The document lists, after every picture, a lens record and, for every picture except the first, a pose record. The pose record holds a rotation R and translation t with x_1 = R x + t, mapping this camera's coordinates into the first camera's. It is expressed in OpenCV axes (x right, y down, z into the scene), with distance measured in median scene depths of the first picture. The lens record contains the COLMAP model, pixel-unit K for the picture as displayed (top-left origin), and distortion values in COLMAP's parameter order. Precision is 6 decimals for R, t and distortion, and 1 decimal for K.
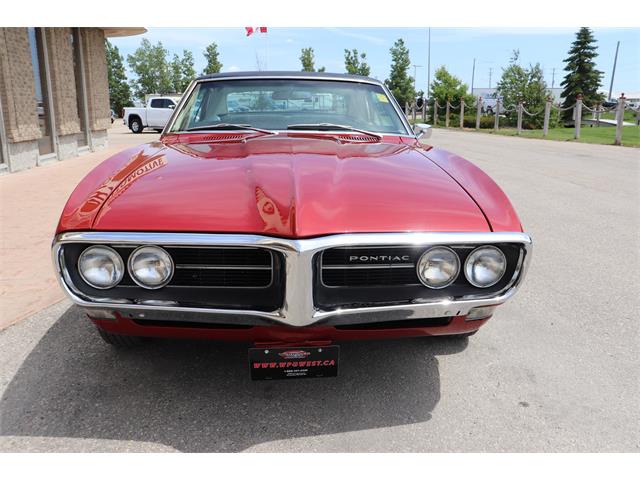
lens RADIAL K [[525.7, 0, 320.0], [0, 525.7, 240.0], [0, 0, 1]] dist [-0.184157, 0.161354]
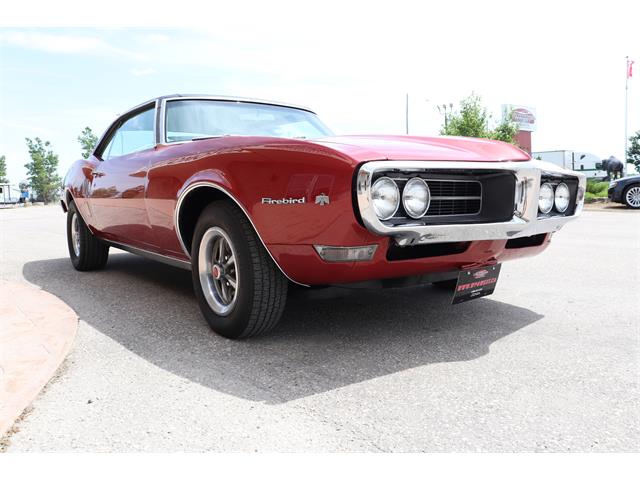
lens RADIAL K [[525.7, 0, 320.0], [0, 525.7, 240.0], [0, 0, 1]] dist [-0.184157, 0.161354]
pose [[0.833546, -0.070593, 0.547921, -1.027348], [0.160773, 0.979872, -0.118337, 0.220398], [-0.528539, 0.186731, 0.828117, 0.156371]]
